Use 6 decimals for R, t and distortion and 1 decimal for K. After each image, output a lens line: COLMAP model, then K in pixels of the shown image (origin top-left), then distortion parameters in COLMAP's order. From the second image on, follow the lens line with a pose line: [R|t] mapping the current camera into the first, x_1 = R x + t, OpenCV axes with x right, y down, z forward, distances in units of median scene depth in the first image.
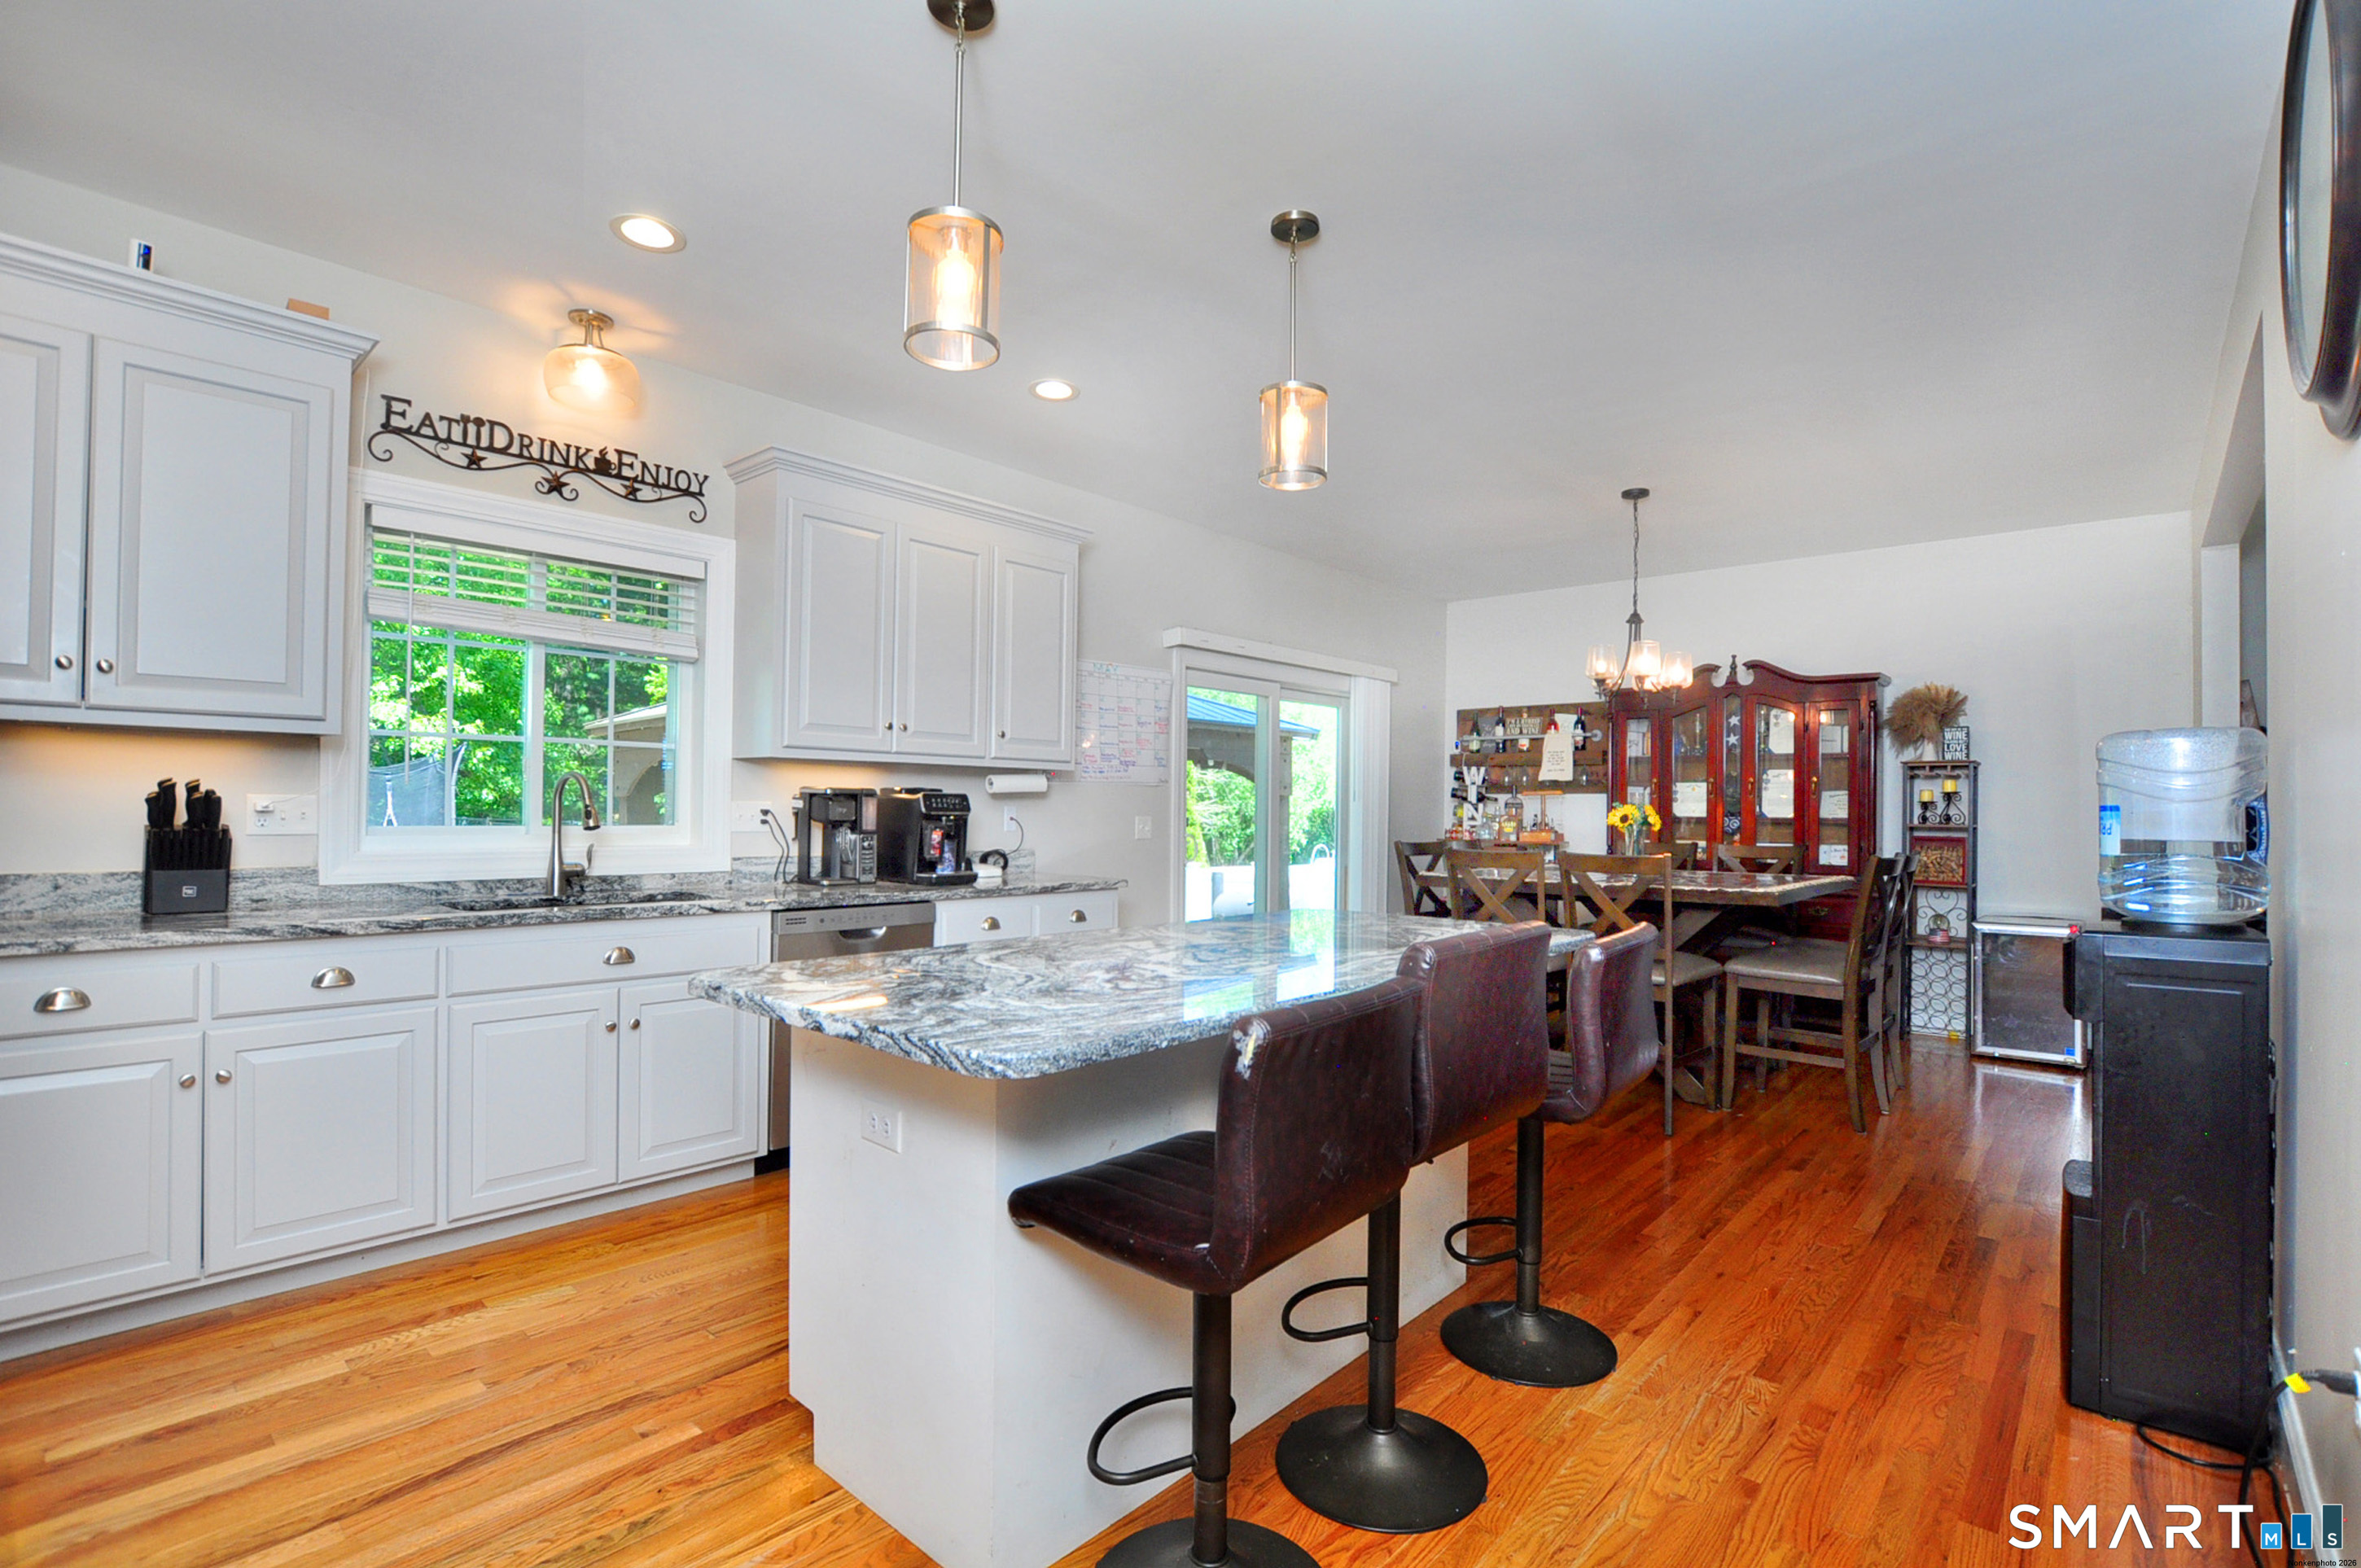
lens RADIAL K [[1111.9, 0, 1180.5], [0, 1111.9, 790.8], [0, 0, 1]] dist [-0.005800, 0.000139]
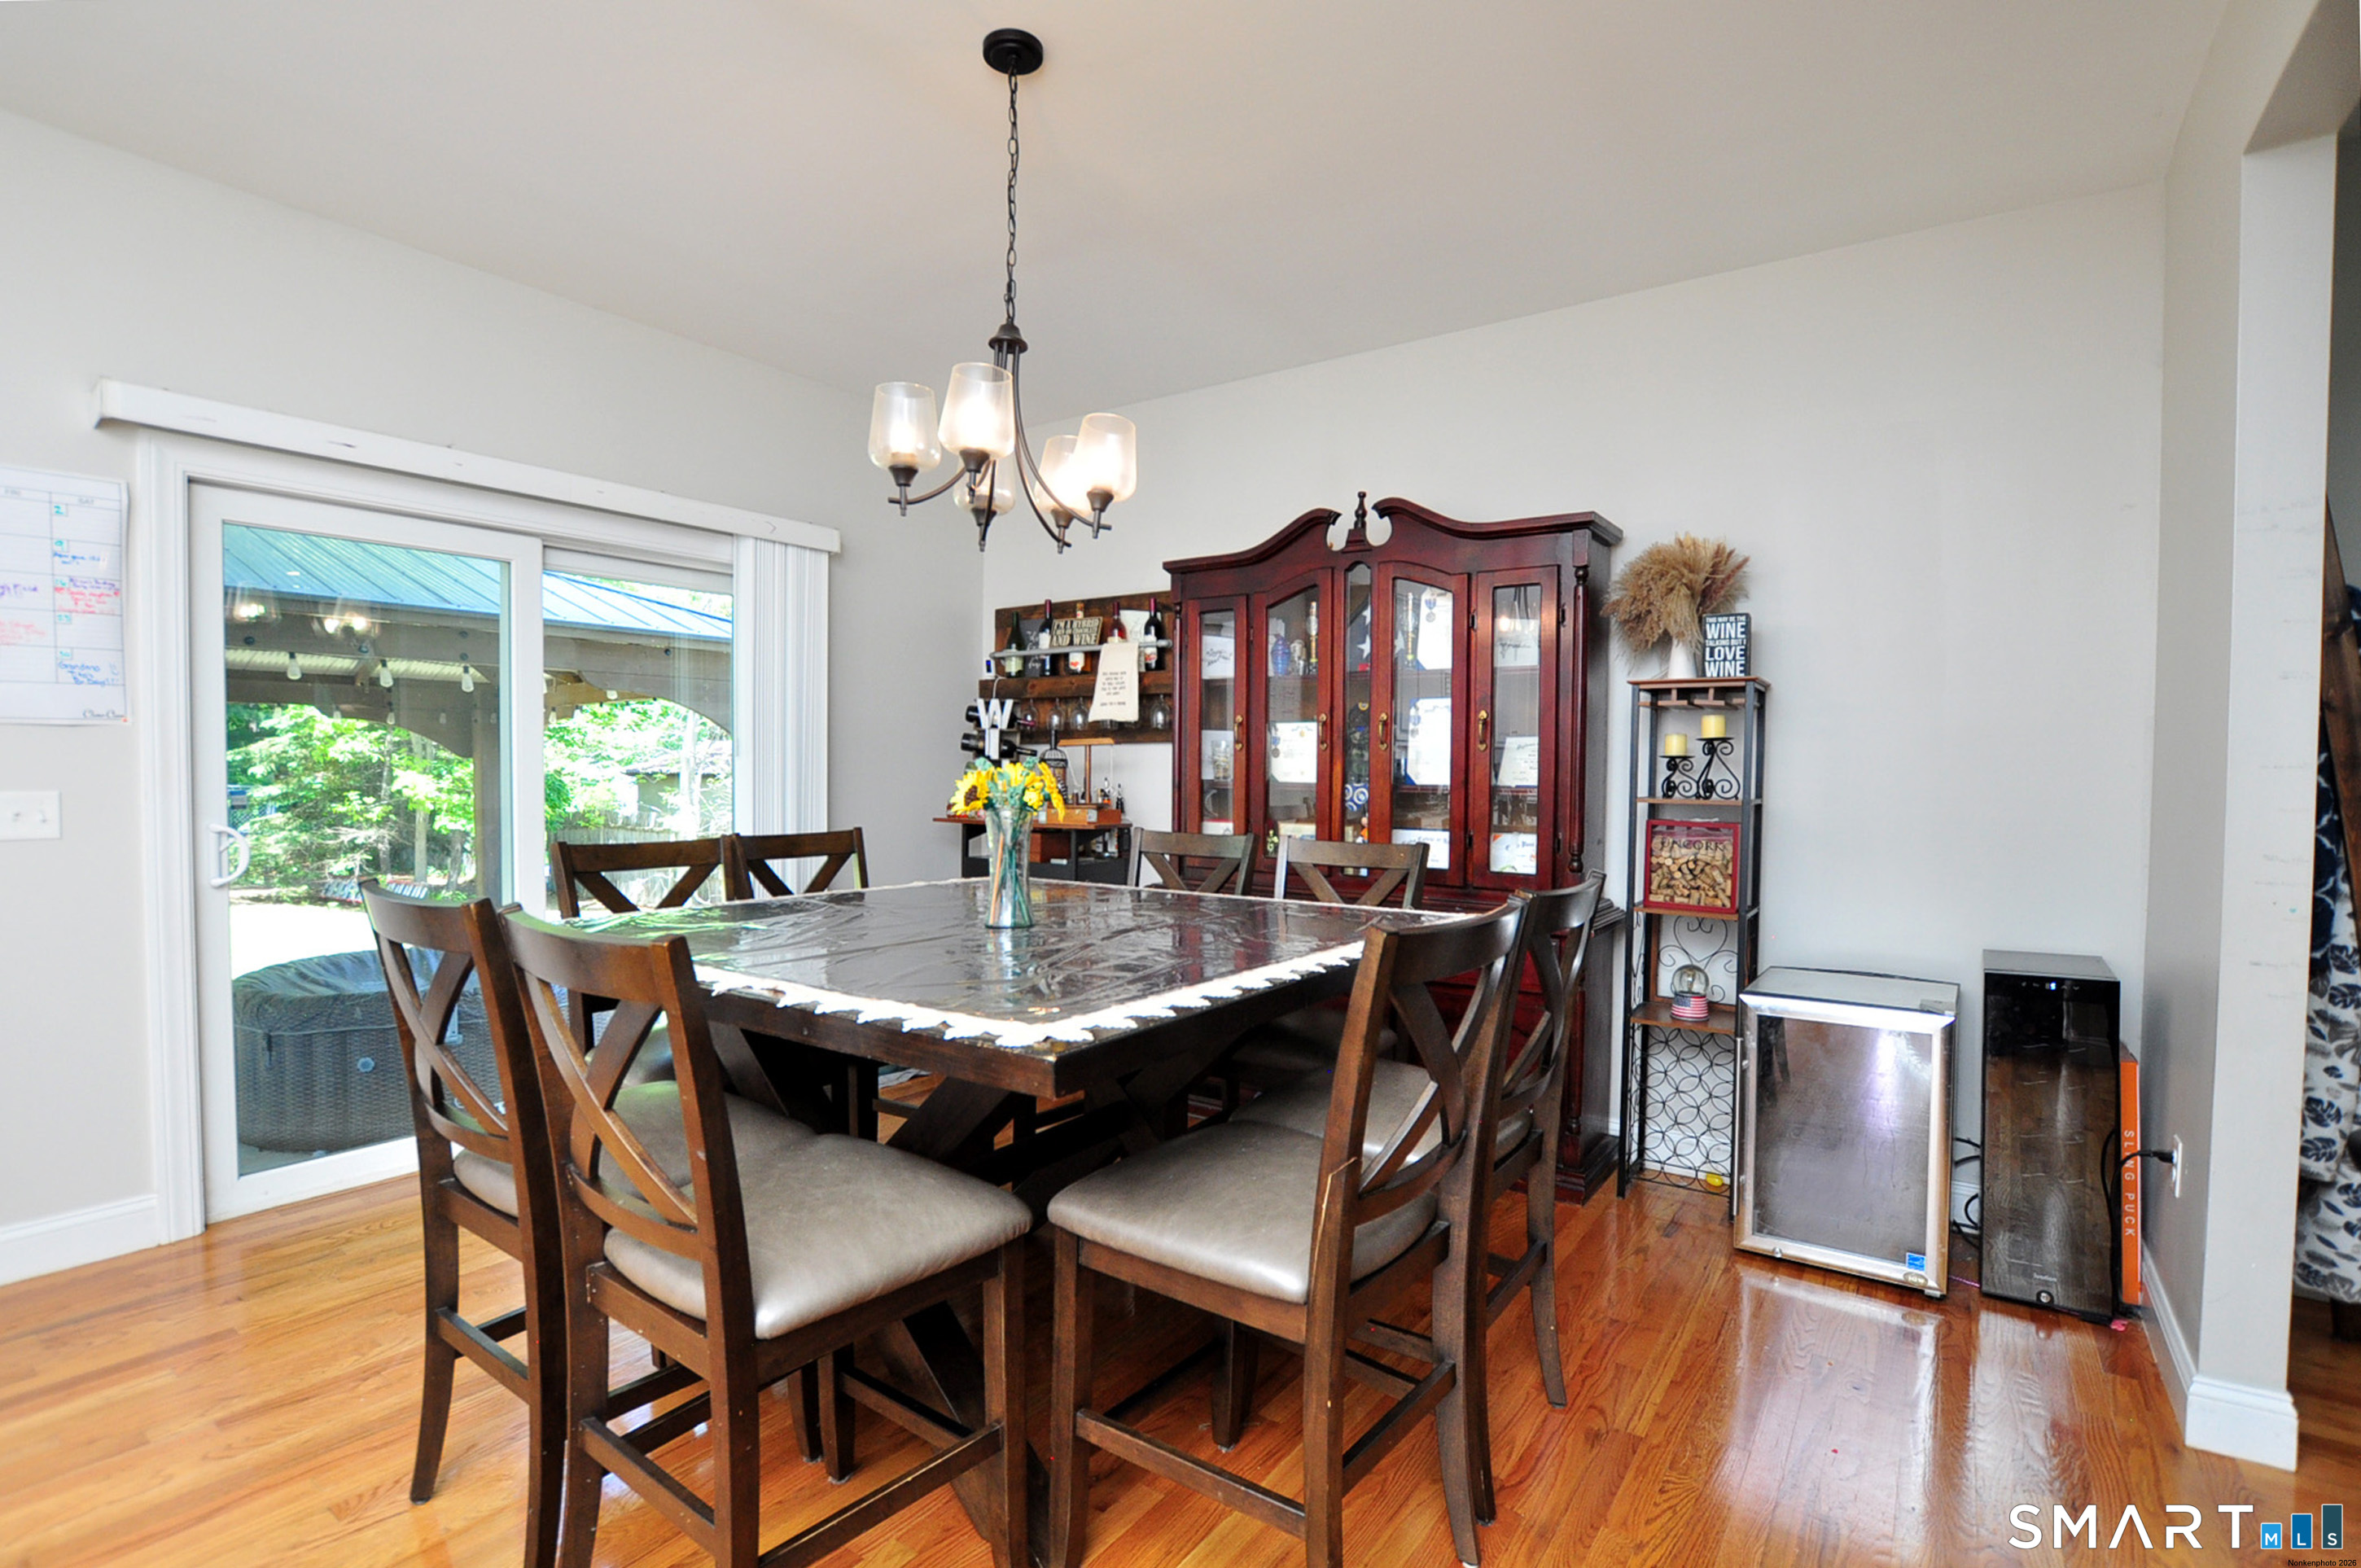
lens RADIAL K [[1111.9, 0, 1169.9], [0, 1111.9, 789.7], [0, 0, 1]] dist [-0.005800, 0.000139]
pose [[0.995650, -0.005493, 0.093008, 0.353376], [0.001651, 0.999144, 0.041335, 0.003123], [-0.093156, -0.041002, 0.994807, 0.453366]]
